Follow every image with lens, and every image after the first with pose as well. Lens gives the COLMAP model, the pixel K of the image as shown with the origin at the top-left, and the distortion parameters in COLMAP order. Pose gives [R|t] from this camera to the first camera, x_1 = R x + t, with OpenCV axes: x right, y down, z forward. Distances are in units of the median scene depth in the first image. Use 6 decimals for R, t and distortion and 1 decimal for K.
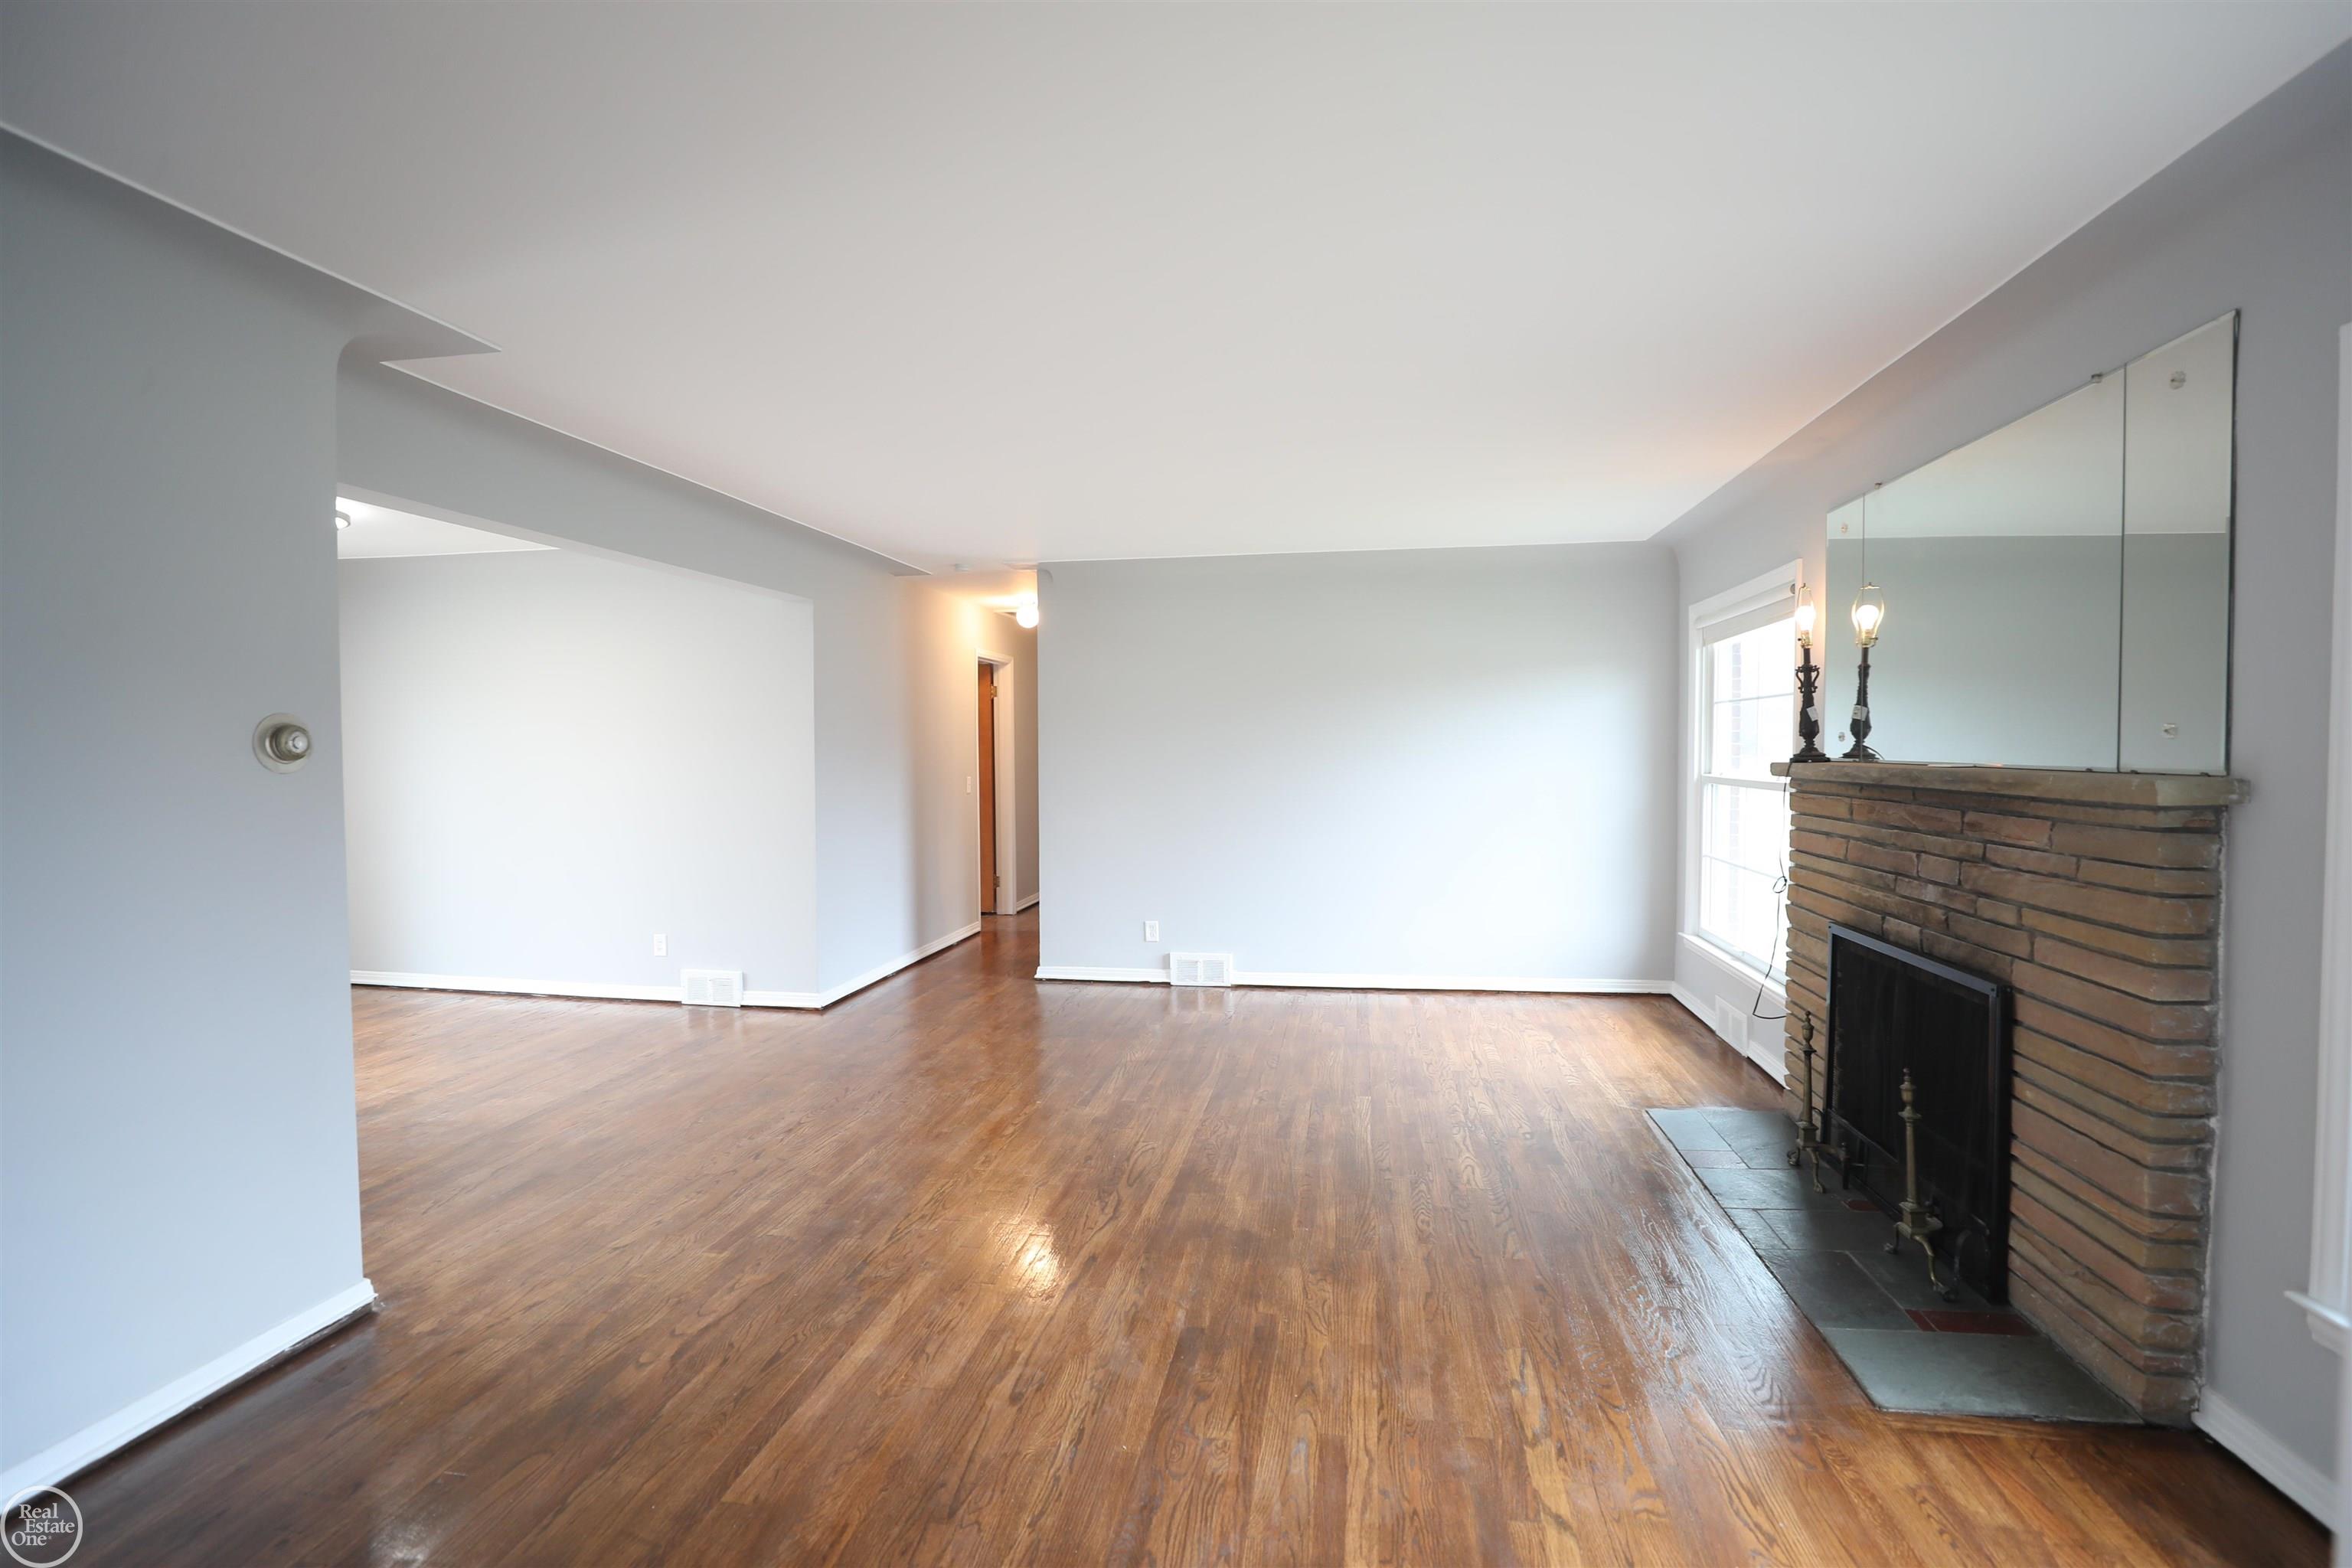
lens RADIAL K [[1079.6, 0, 1188.9], [0, 1079.6, 778.6], [0, 0, 1]] dist [-0.038815, 0.010762]
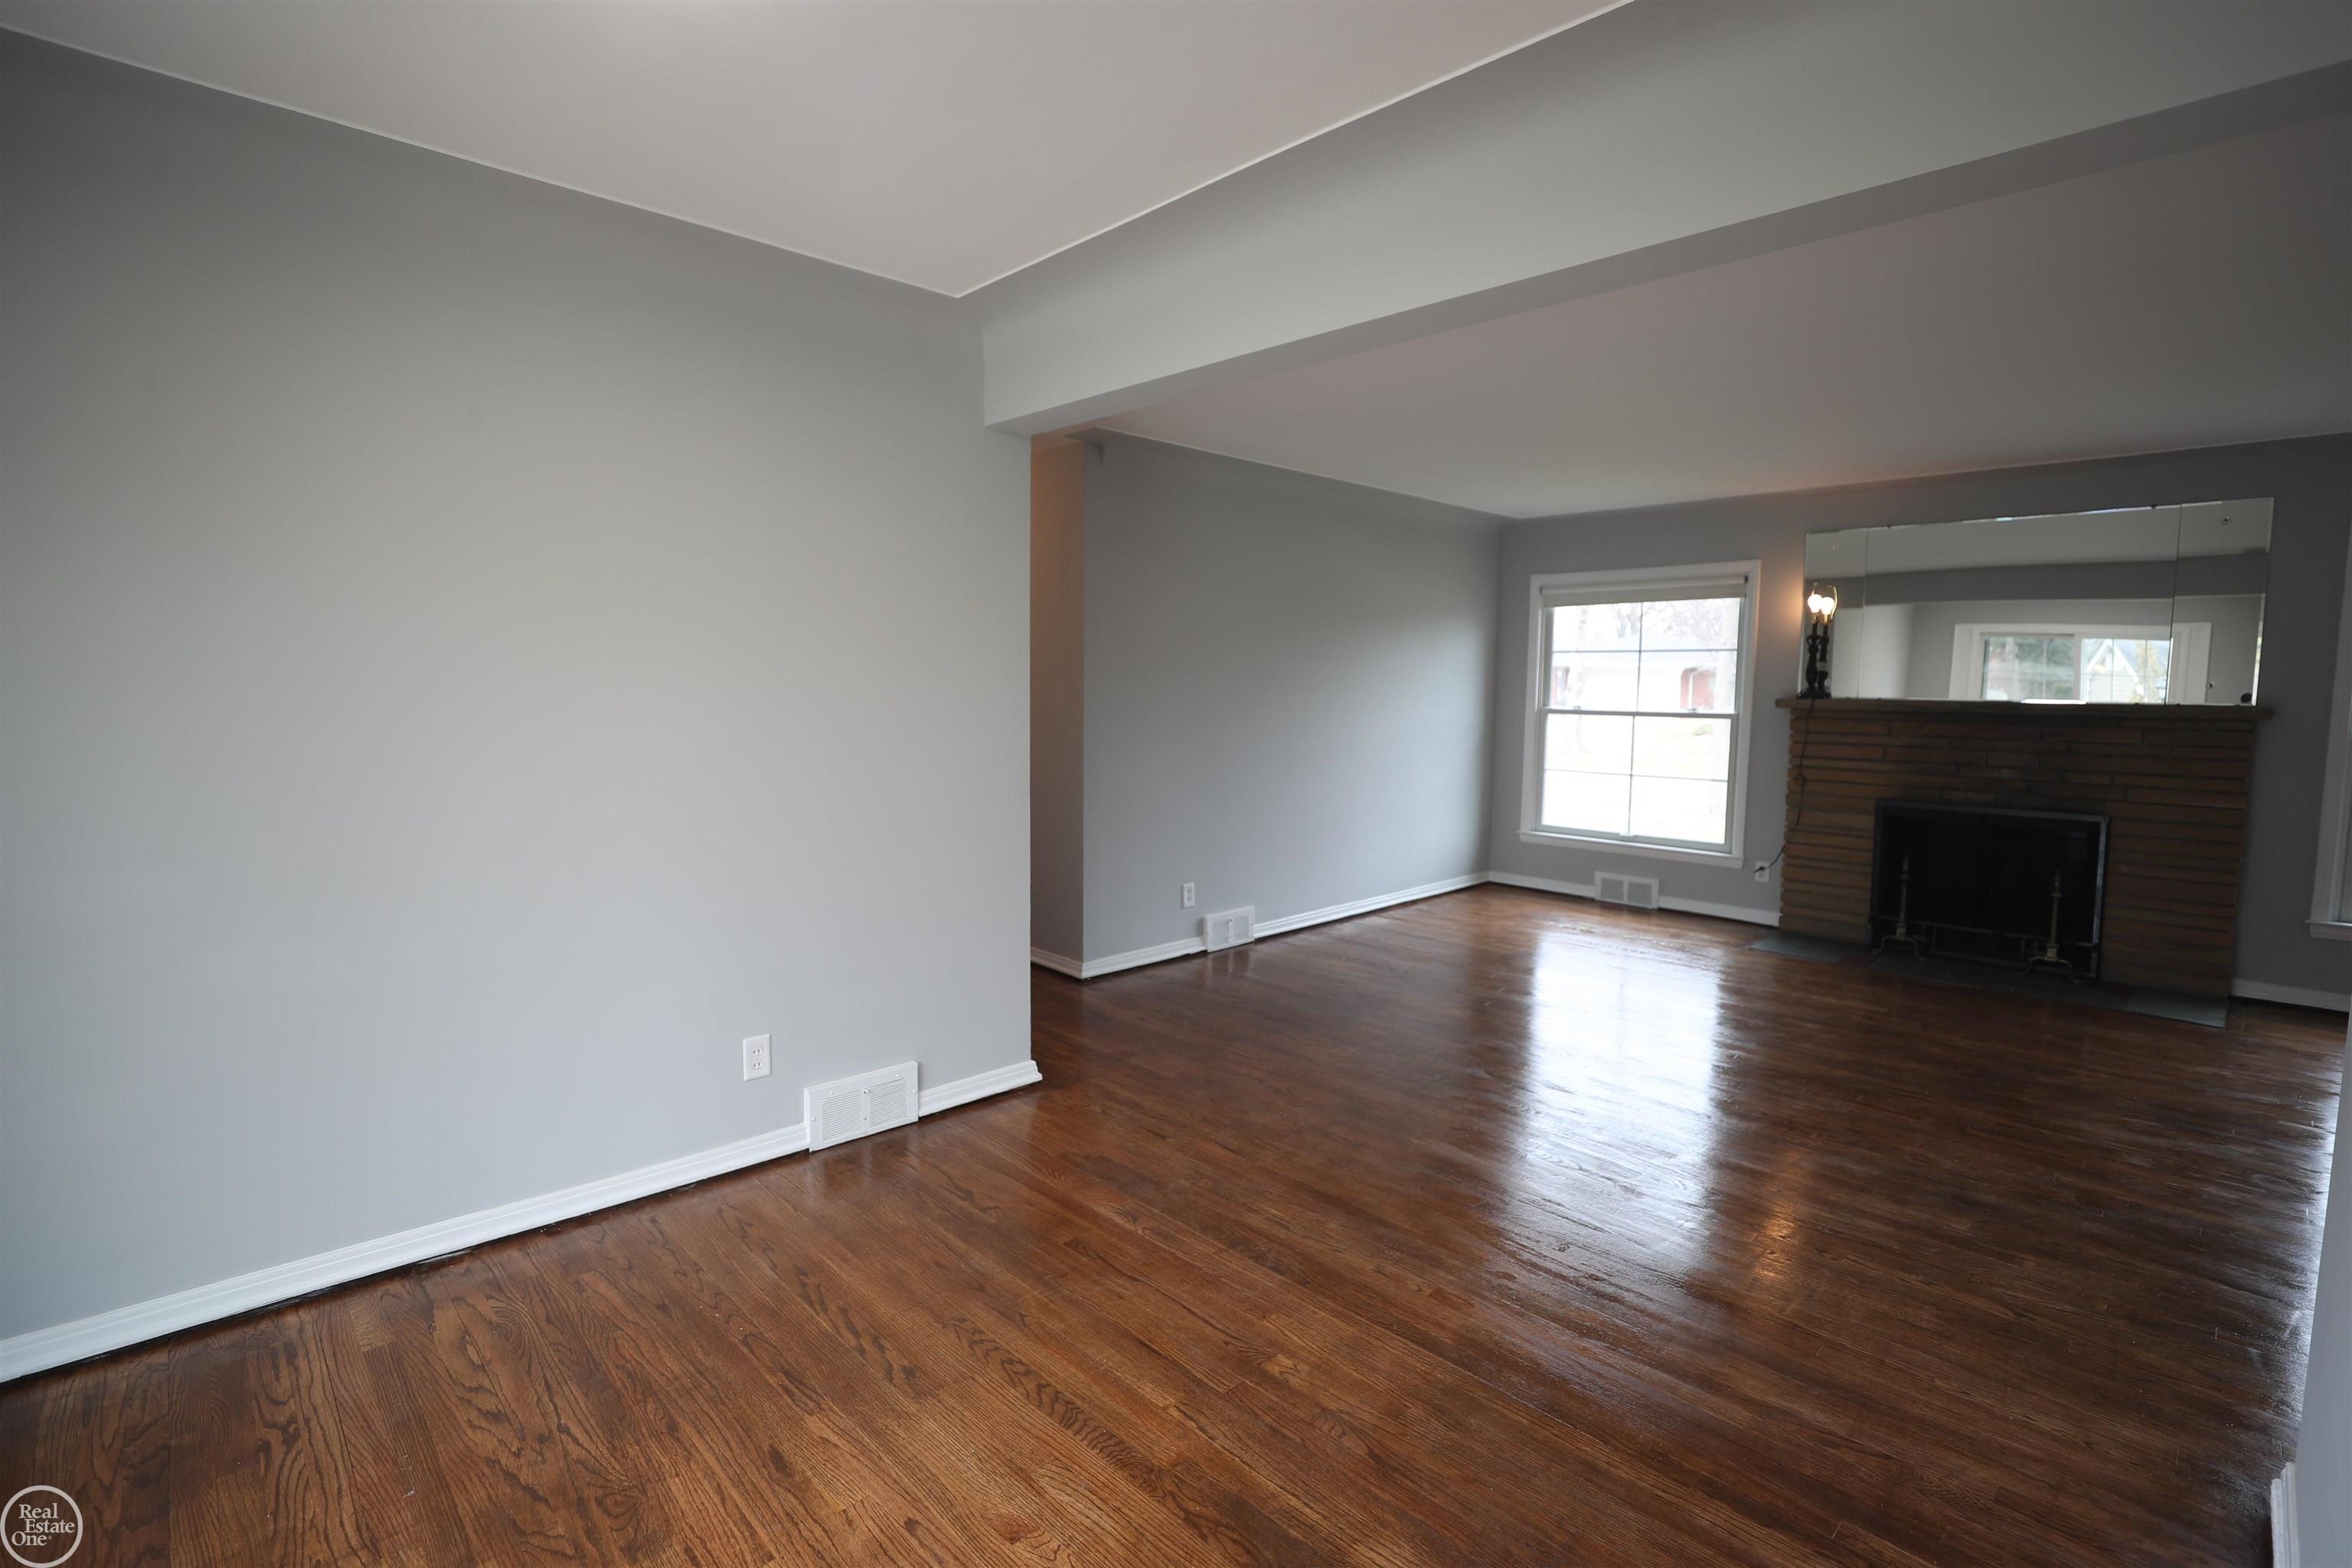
lens RADIAL K [[1079.6, 0, 1188.9], [0, 1079.6, 778.6], [0, 0, 1]] dist [-0.038815, 0.010762]
pose [[0.591209, -0.059719, 0.804304, -0.871272], [0.011452, 0.997776, 0.065665, -0.008651], [-0.806437, -0.029611, 0.590578, 0.603747]]
